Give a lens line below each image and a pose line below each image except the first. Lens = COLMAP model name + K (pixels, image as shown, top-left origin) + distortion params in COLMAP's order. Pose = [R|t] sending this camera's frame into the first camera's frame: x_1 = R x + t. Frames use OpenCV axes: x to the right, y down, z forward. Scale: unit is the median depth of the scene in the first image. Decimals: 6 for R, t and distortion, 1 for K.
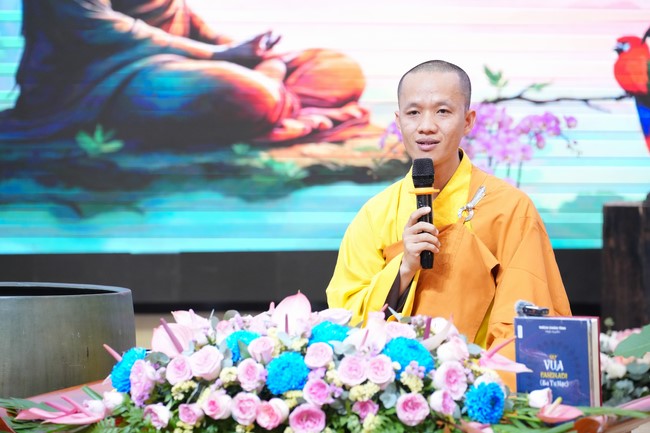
lens RADIAL K [[2660.0, 0, 325.0], [0, 2660.0, 216.5], [0, 0, 1]] dist [2.382718, 5.704287]
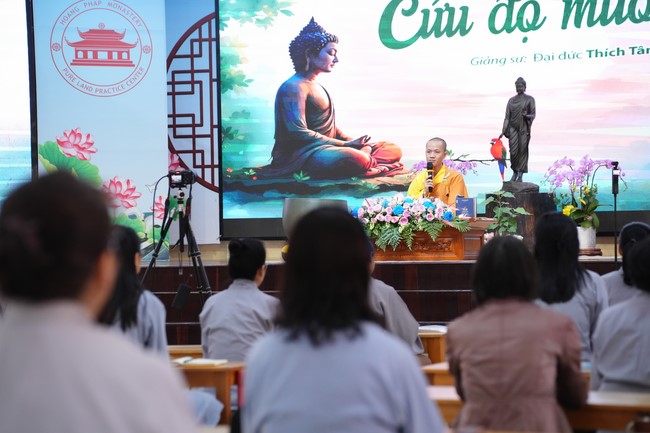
lens RADIAL K [[2129.1, 0, 325.0], [0, 2129.1, 216.5], [0, 0, 1]] dist [1.491050, 2.517072]
pose [[0.999911, 0.009841, 0.009001, -0.081623], [-0.009380, 0.998709, -0.049917, 0.122416], [-0.009481, 0.049828, 0.998713, -1.164398]]
